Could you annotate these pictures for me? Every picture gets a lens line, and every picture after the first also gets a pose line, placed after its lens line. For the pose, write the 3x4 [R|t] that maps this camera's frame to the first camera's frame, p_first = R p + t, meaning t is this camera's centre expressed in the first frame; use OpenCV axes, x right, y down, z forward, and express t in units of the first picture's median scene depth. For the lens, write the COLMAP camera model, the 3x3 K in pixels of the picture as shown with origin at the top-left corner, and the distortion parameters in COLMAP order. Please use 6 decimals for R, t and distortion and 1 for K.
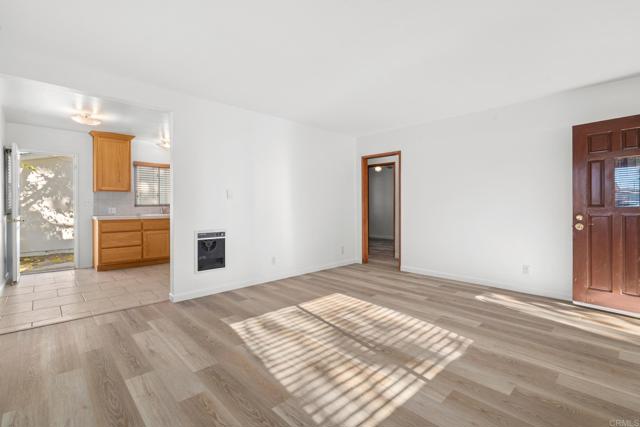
lens RADIAL K [[291.3, 0, 324.6], [0, 291.3, 209.2], [0, 0, 1]] dist [0.001129, 0.002193]
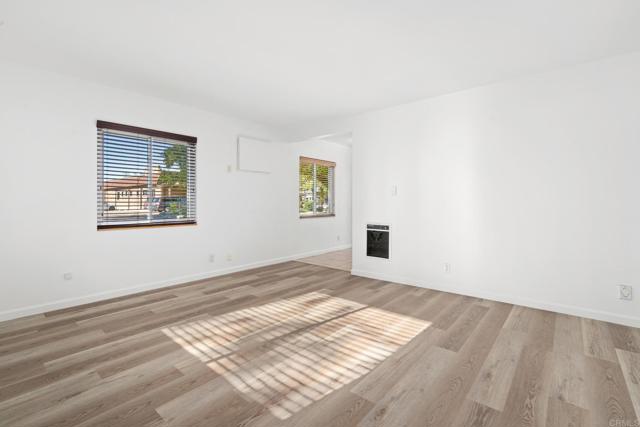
lens RADIAL K [[291.3, 0, 310.4], [0, 291.3, 208.2], [0, 0, 1]] dist [0.001129, 0.002193]
pose [[0.073459, 0.013216, -0.997211, 0.908811], [-0.007147, 0.999893, 0.012726, 0.002882], [0.997273, 0.006193, 0.073545, 0.821454]]
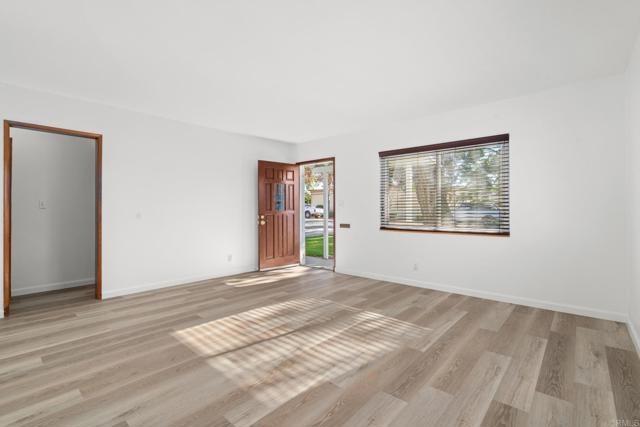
lens RADIAL K [[291.3, 0, 320.8], [0, 291.3, 209.2], [0, 0, 1]] dist [0.001129, 0.002193]
pose [[-0.074181, 0.007886, 0.997214, -0.856813], [0.007061, 0.999948, -0.007382, -0.001198], [-0.997220, 0.006494, -0.074232, 0.876651]]
